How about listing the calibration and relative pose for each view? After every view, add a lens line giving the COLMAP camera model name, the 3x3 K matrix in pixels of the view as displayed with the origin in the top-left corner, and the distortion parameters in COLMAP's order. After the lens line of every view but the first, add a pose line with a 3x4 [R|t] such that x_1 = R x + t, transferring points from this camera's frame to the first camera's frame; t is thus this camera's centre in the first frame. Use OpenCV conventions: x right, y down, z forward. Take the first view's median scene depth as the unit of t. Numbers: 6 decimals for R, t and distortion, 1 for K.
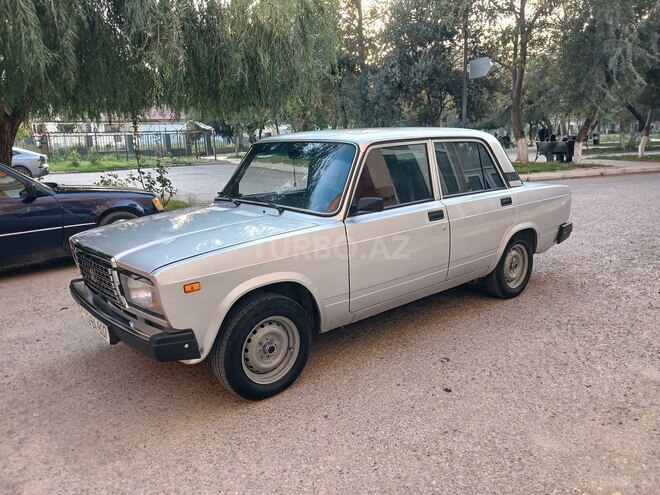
lens RADIAL K [[522.8, 0, 328.6], [0, 522.8, 242.8], [0, 0, 1]] dist [0.000258, 0.000306]
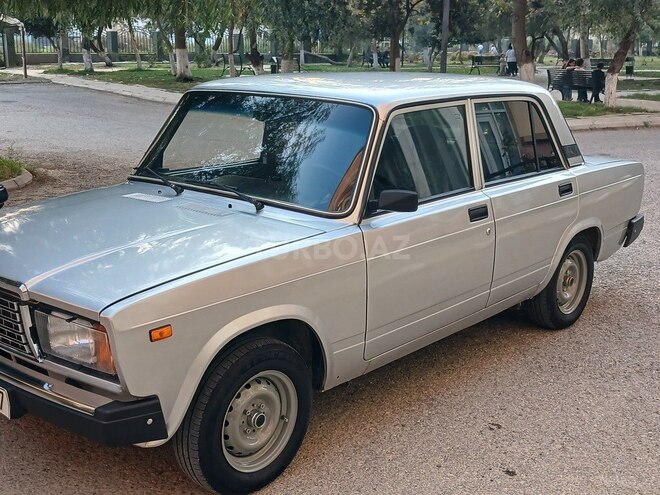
lens RADIAL K [[845.3, 0, 326.6], [0, 845.3, 243.9], [0, 0, 1]] dist [0.022287, 0.000000]
pose [[0.989869, 0.008521, 0.141728, -0.139443], [-0.013212, 0.999394, 0.032188, -0.043785], [-0.141368, -0.033735, 0.989382, -0.055755]]
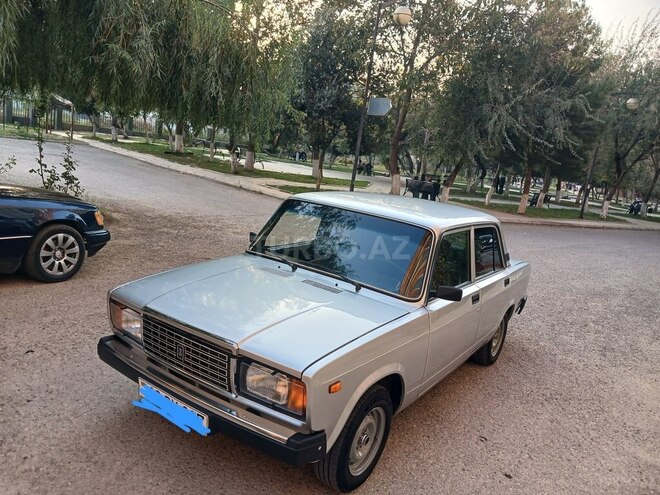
lens RADIAL K [[522.8, 0, 331.0], [0, 522.8, 240.4], [0, 0, 1]] dist [0.000258, 0.000306]
pose [[0.947651, 0.115829, 0.297557, -0.395974], [-0.112728, 0.993242, -0.027622, -0.104760], [-0.298746, -0.007367, 0.954304, 0.061602]]
